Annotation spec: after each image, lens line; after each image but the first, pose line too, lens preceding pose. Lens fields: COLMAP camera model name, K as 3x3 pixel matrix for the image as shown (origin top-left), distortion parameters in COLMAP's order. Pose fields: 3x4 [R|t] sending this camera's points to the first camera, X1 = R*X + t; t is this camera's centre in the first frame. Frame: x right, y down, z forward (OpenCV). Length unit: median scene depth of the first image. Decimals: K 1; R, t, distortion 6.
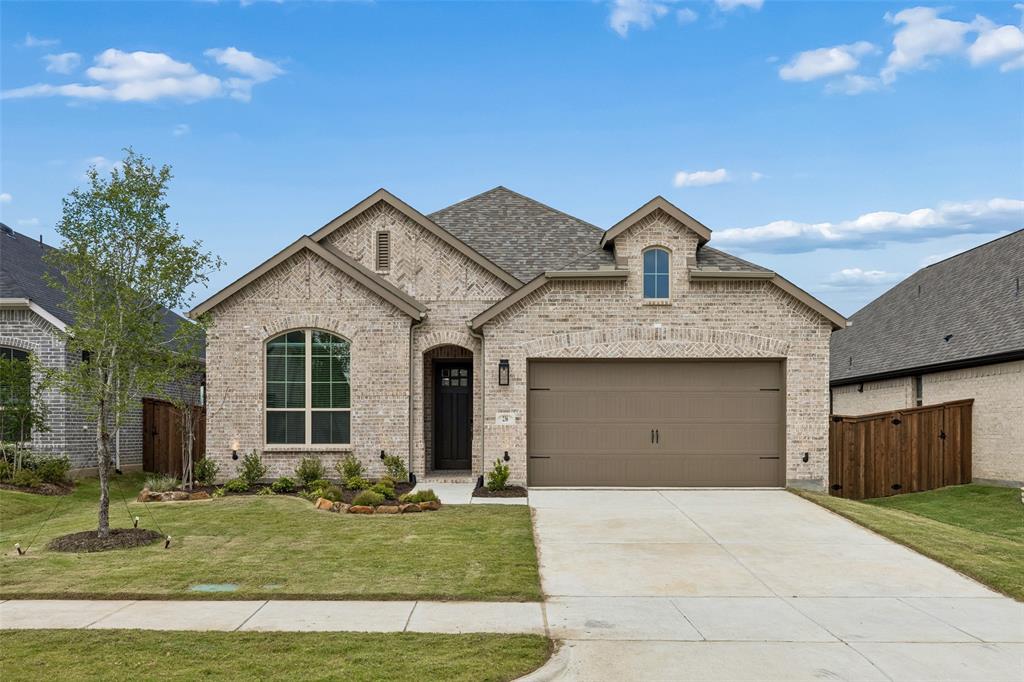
lens RADIAL K [[921.6, 0, 512.0], [0, 921.6, 341.0], [0, 0, 1]] dist [0.004328, 0.004342]
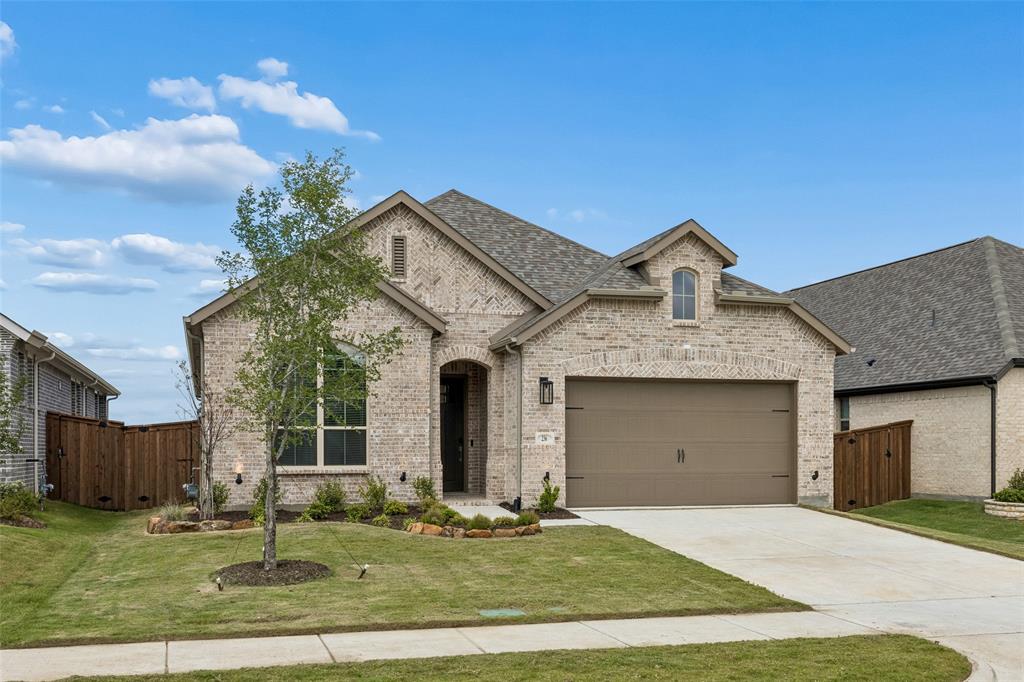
lens RADIAL K [[1029.8, 0, 512.0], [0, 1029.8, 341.0], [0, 0, 1]] dist [0.009135, 0.002677]
pose [[0.956335, 0.028664, 0.290865, -0.353492], [-0.026577, 0.999585, -0.011124, -0.005154], [-0.291063, 0.002908, 0.956699, -0.028680]]
